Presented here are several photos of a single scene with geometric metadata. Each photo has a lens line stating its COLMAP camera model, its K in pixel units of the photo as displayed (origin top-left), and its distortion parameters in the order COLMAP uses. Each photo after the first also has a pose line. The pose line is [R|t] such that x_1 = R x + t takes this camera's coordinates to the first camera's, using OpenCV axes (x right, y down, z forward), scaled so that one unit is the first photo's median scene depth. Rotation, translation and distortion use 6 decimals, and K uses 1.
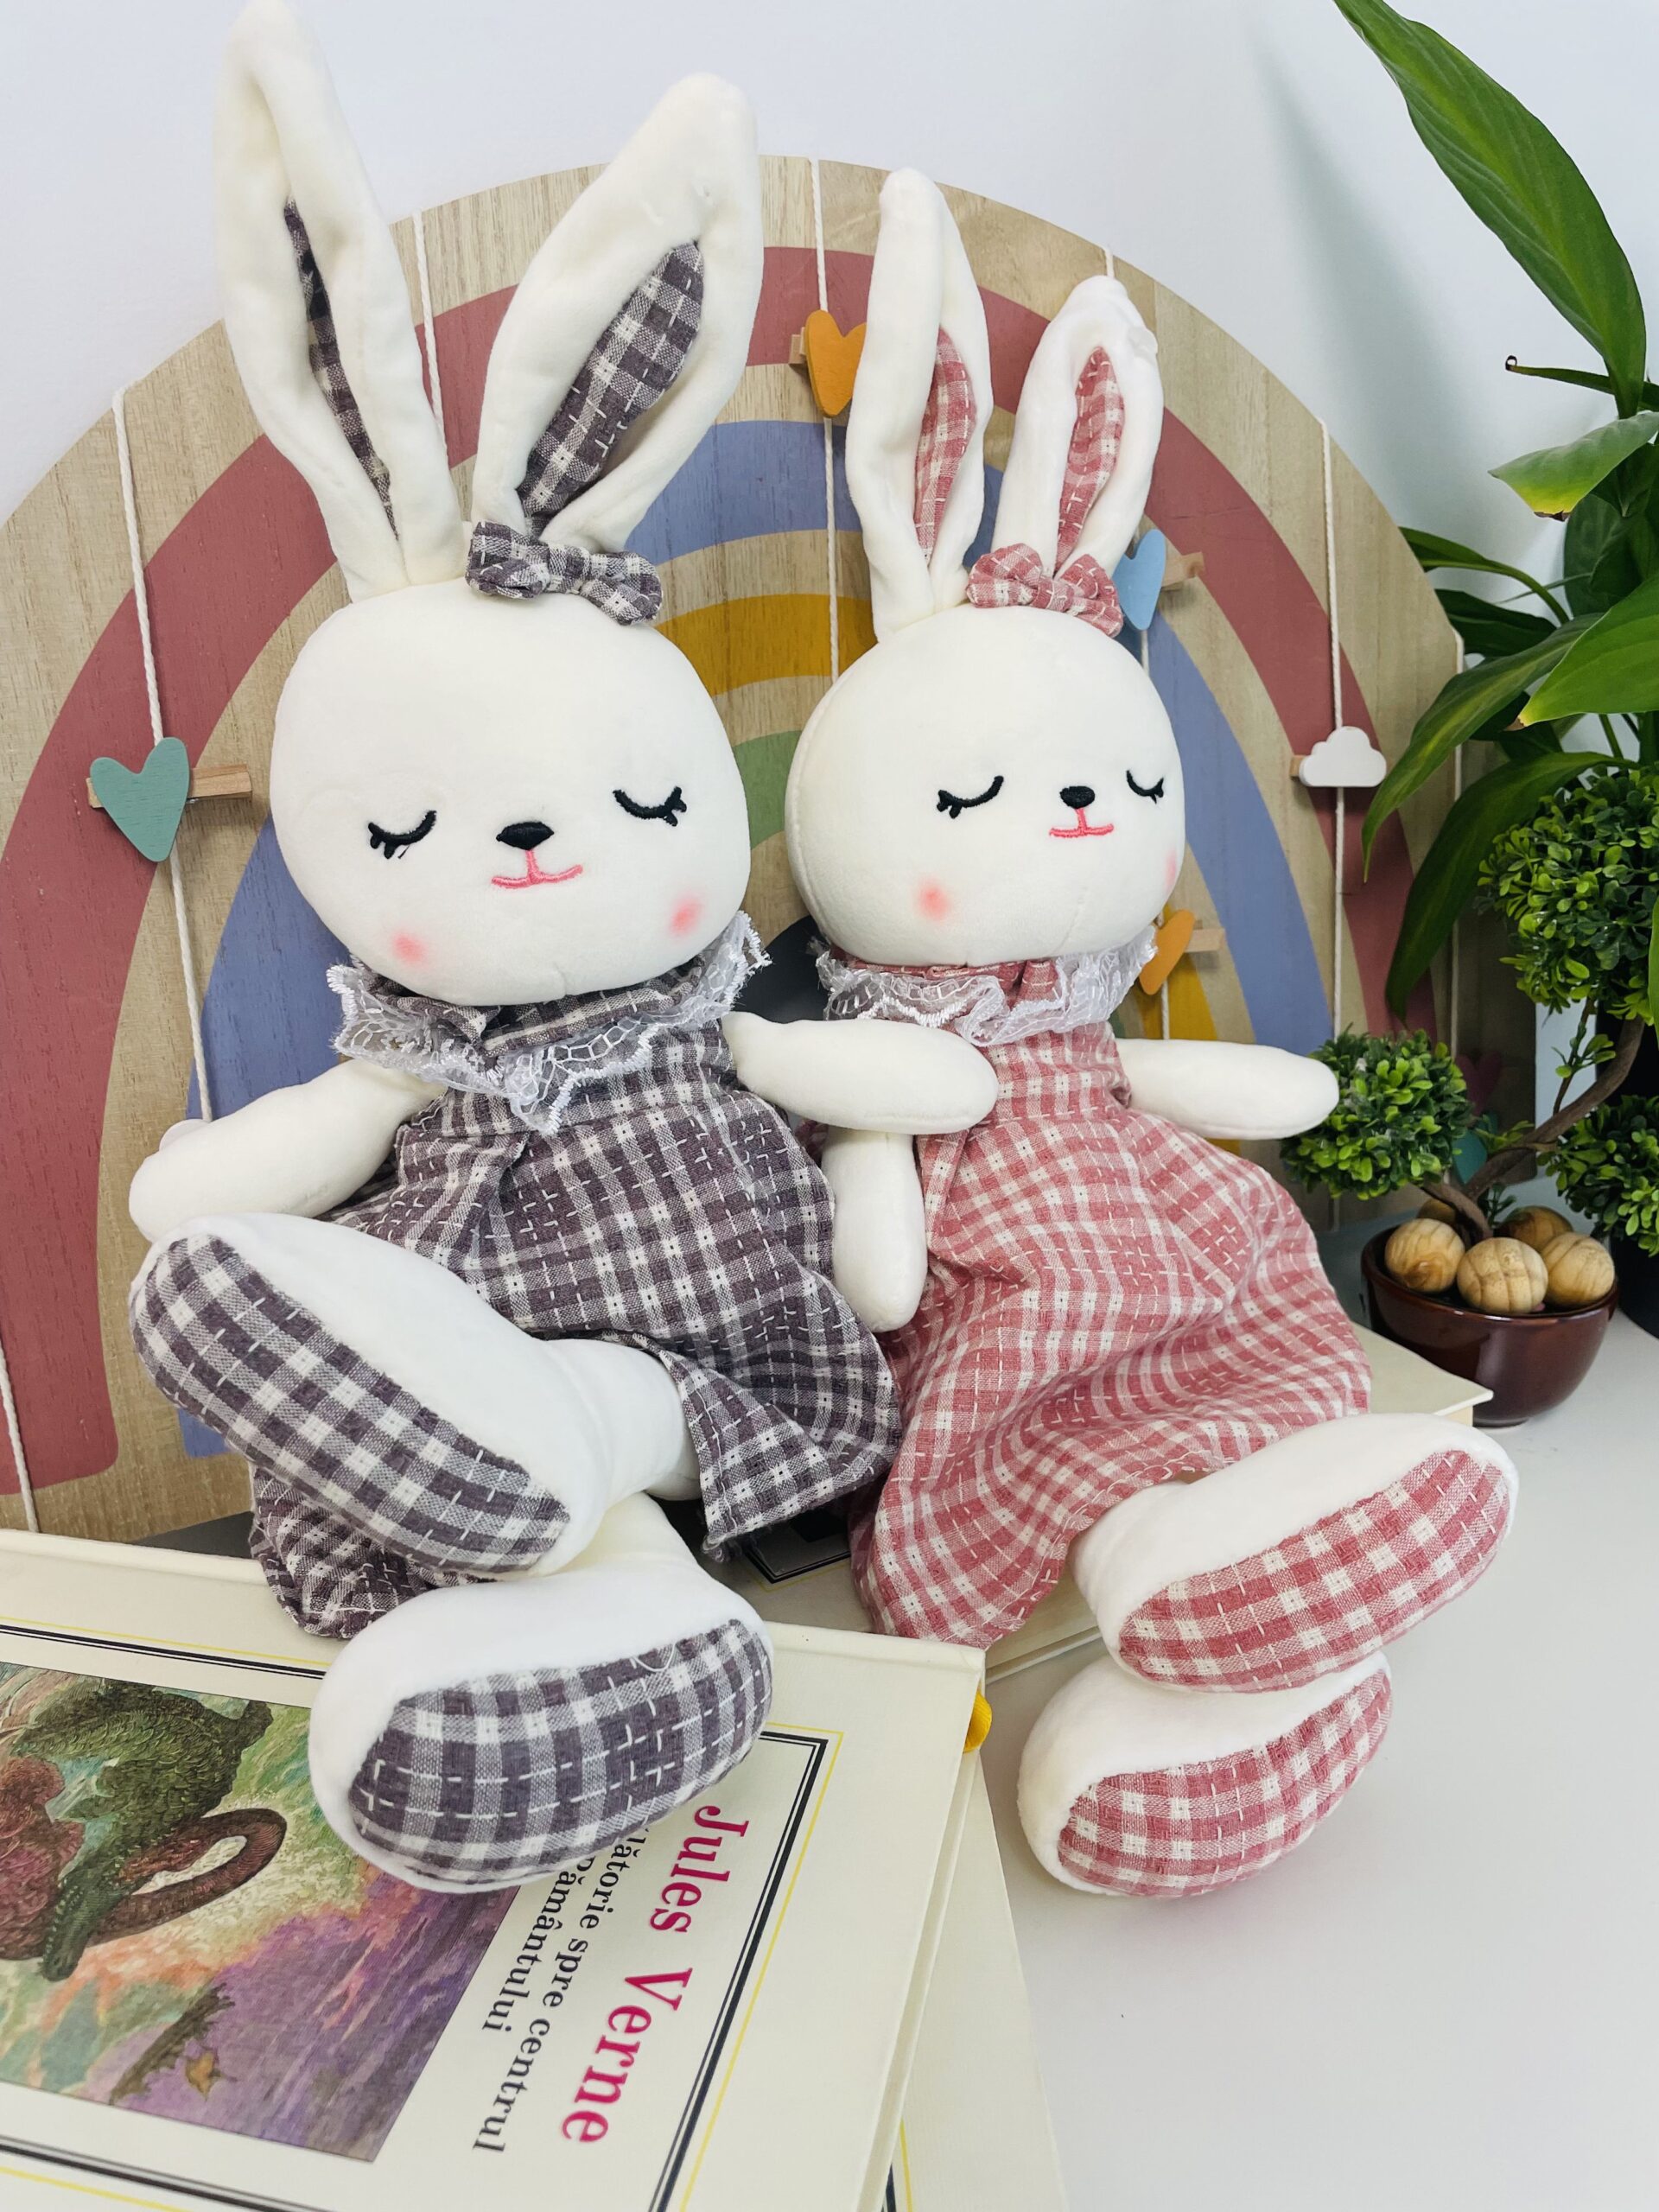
lens RADIAL K [[1704.1, 0, 820.1], [0, 1704.1, 1117.6], [0, 0, 1]] dist [0.044344, -0.088929]
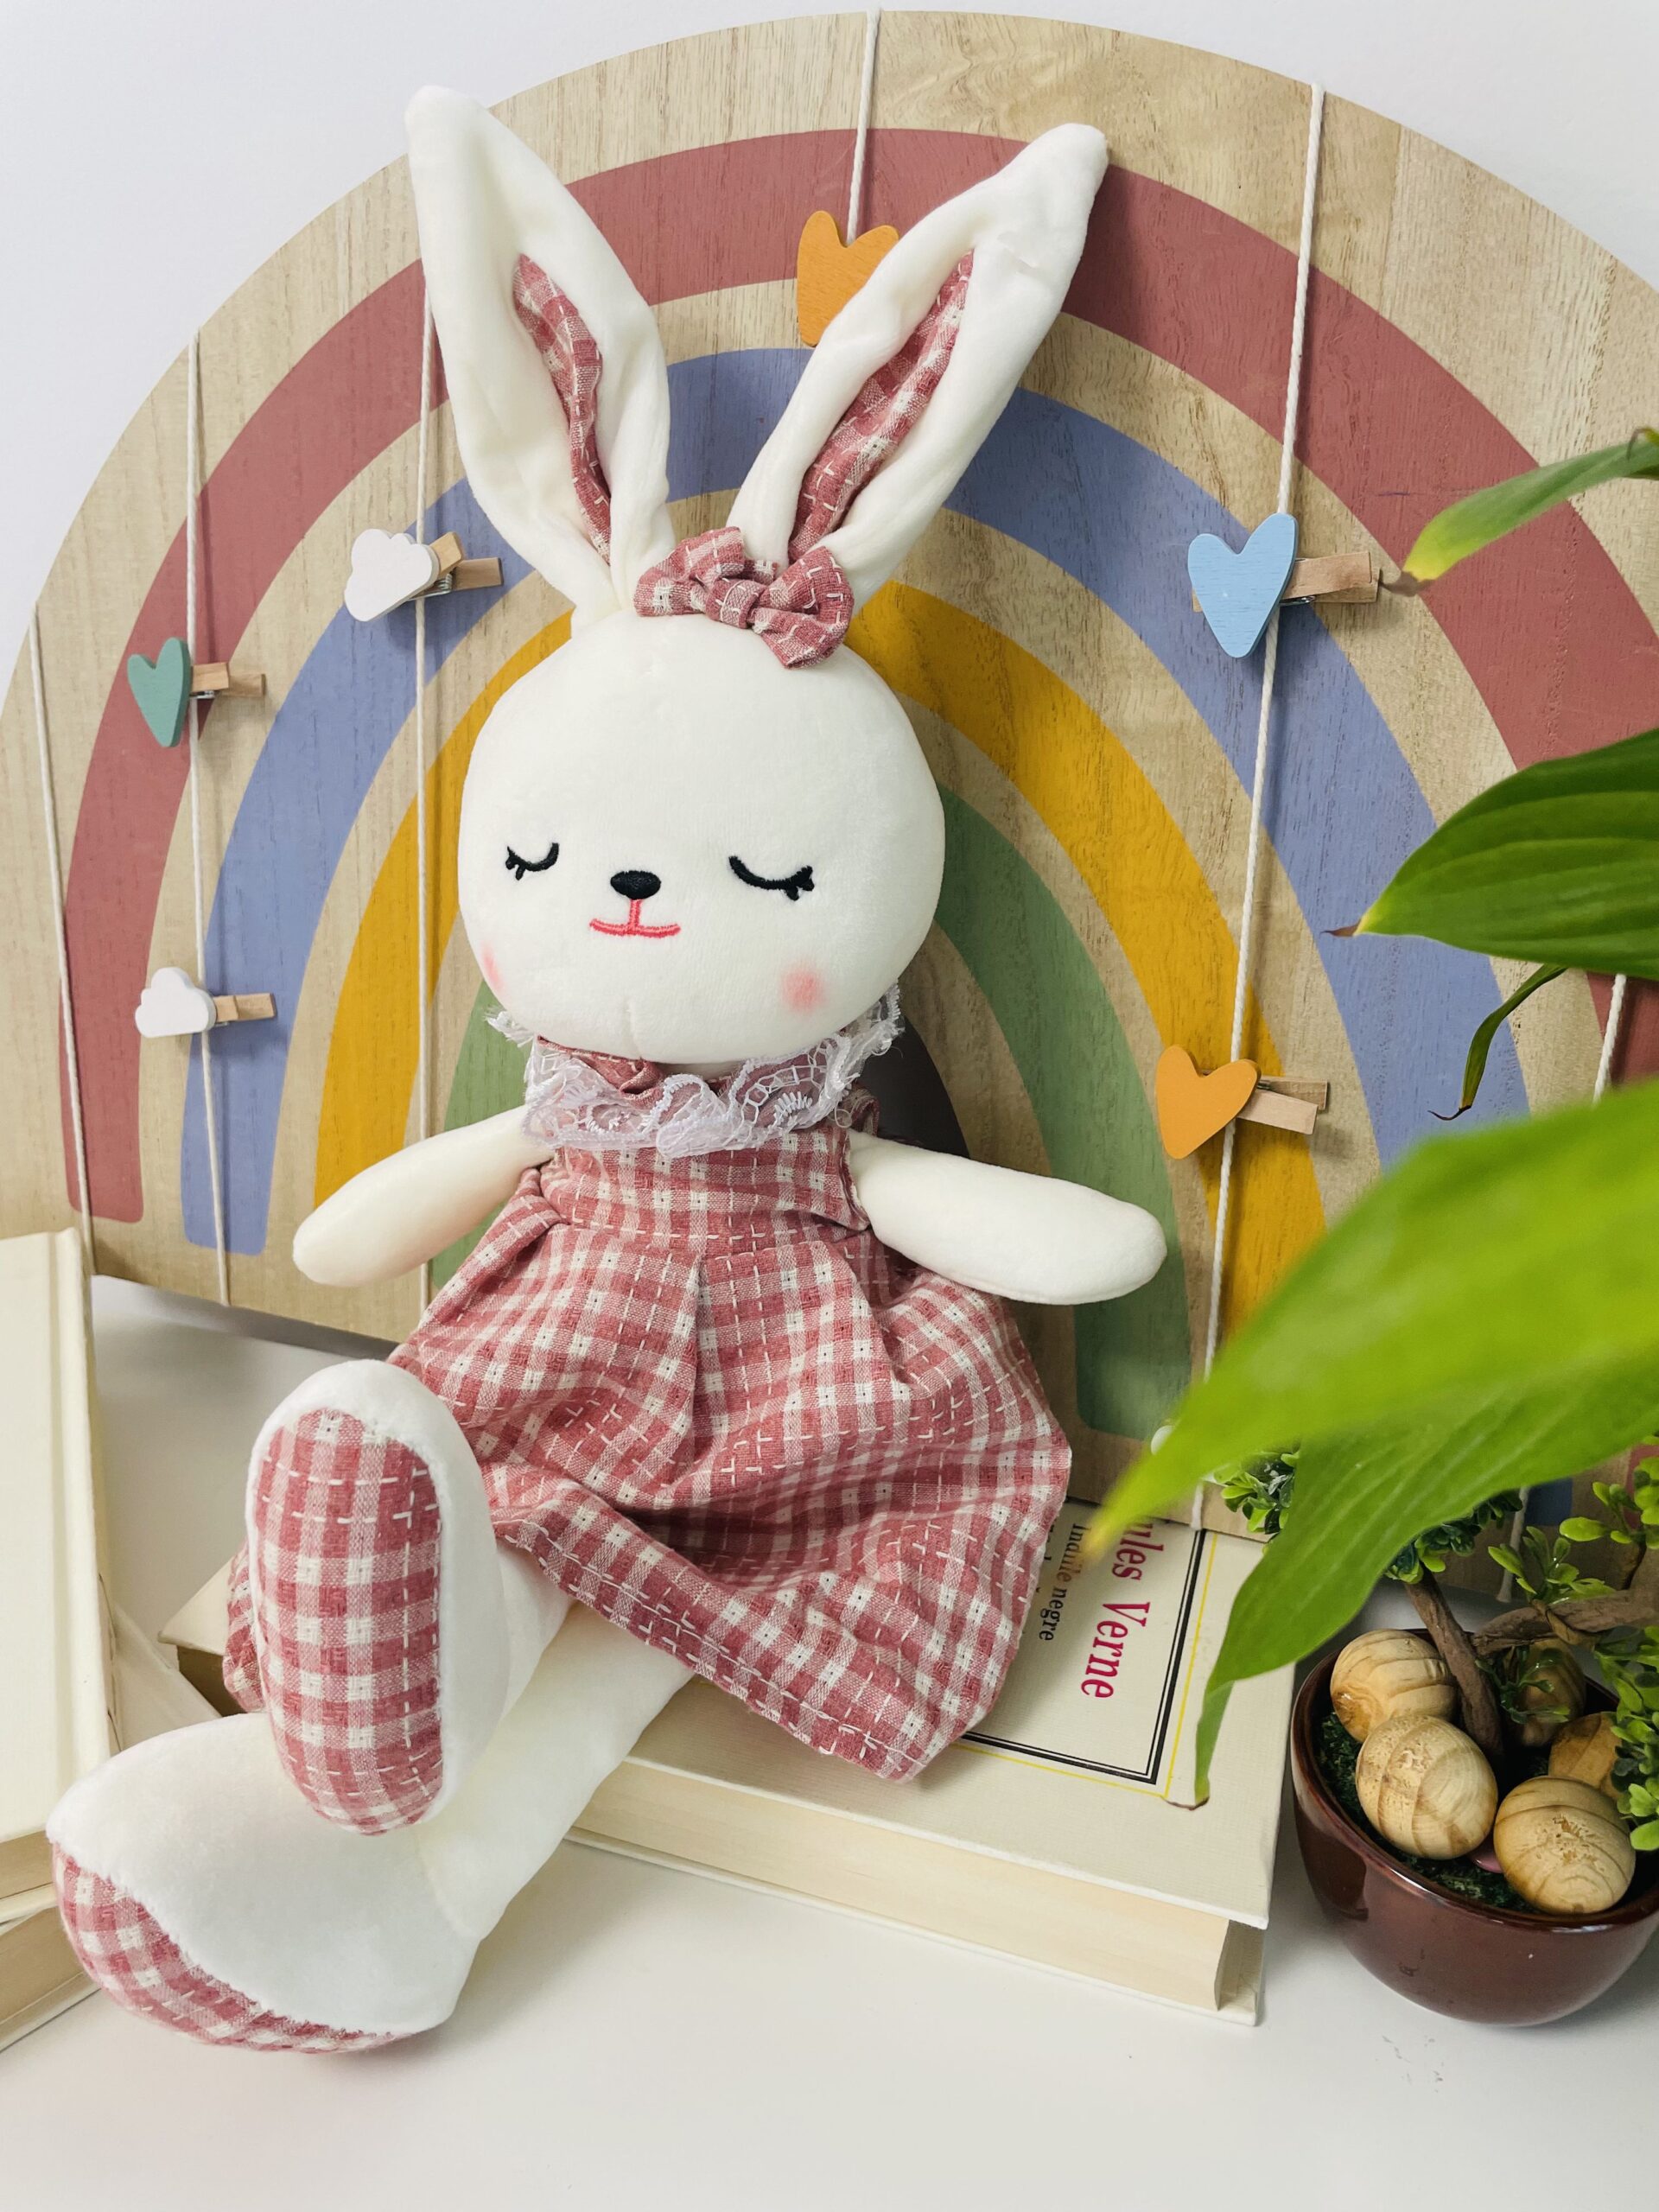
lens RADIAL K [[1704.1, 0, 795.9], [0, 1704.1, 1083.5], [0, 0, 1]] dist [0.044344, -0.088929]
pose [[0.660537, 0.315377, -0.681343, 0.709832], [-0.256324, 0.947699, 0.190170, -0.247339], [0.705683, 0.049030, 0.706829, 0.470004]]
